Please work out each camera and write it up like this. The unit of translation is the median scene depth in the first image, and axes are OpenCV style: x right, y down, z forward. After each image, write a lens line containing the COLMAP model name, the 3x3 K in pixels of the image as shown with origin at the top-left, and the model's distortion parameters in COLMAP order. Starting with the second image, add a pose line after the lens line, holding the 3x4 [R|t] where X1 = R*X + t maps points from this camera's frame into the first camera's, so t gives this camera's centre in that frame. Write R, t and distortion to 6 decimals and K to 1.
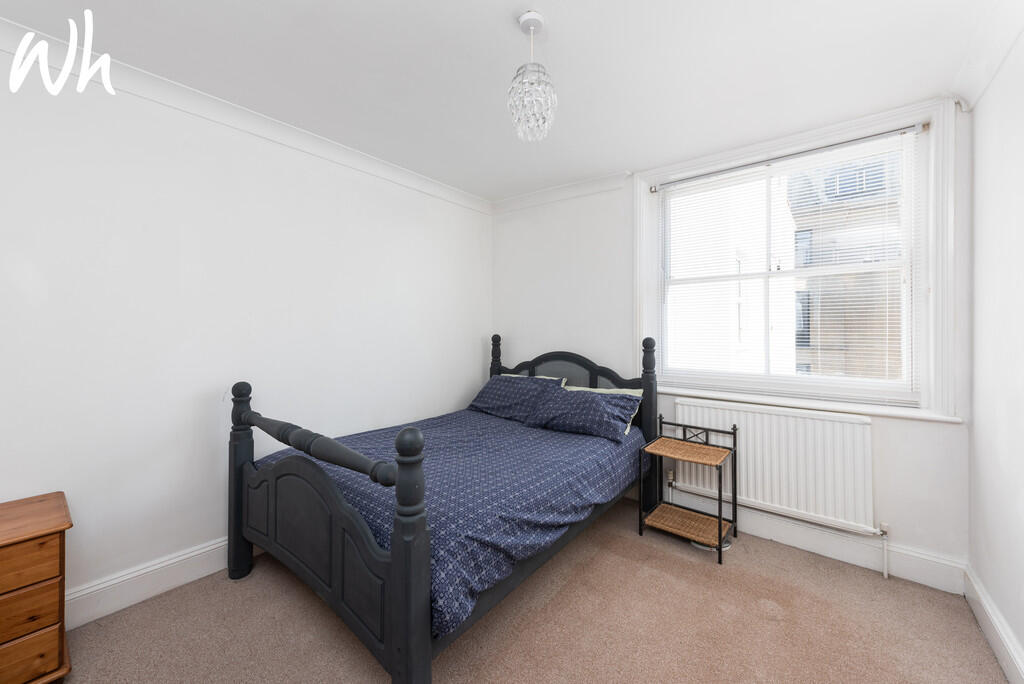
lens RADIAL K [[385.9, 0, 511.8], [0, 385.9, 331.8], [0, 0, 1]] dist [-0.000689, -0.000150]
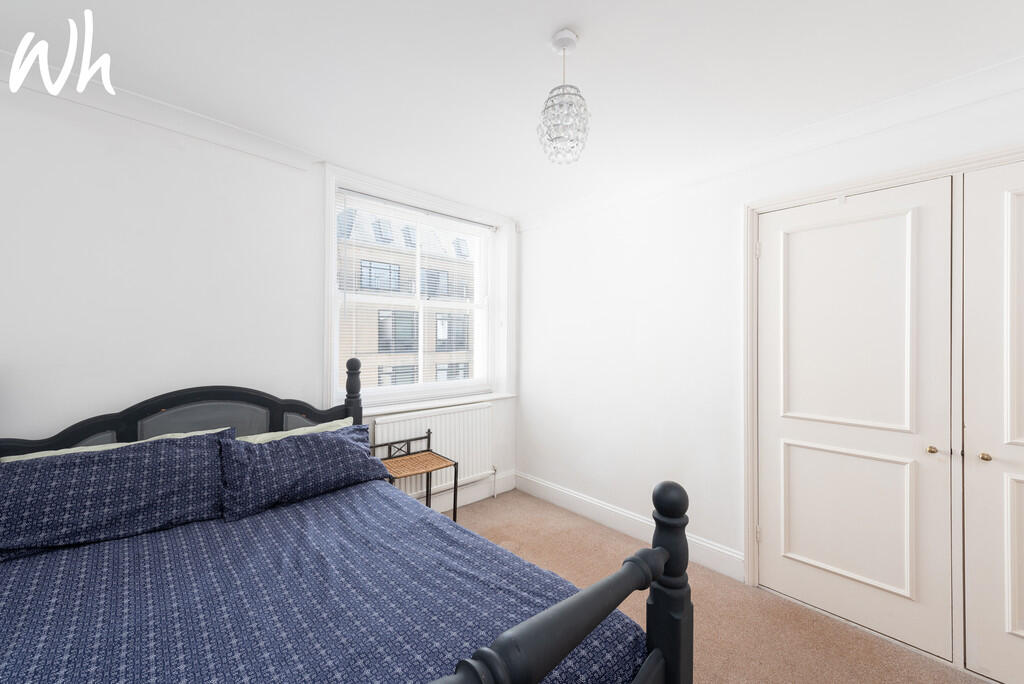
lens RADIAL K [[400.6, 0, 511.4], [0, 400.6, 338.3], [0, 0, 1]] dist [0.000028, -0.000105]
pose [[0.135903, -0.000826, 0.990722, -0.536740], [-0.002723, 0.999996, 0.001207, -0.034239], [-0.990718, -0.002862, 0.135900, 0.527969]]
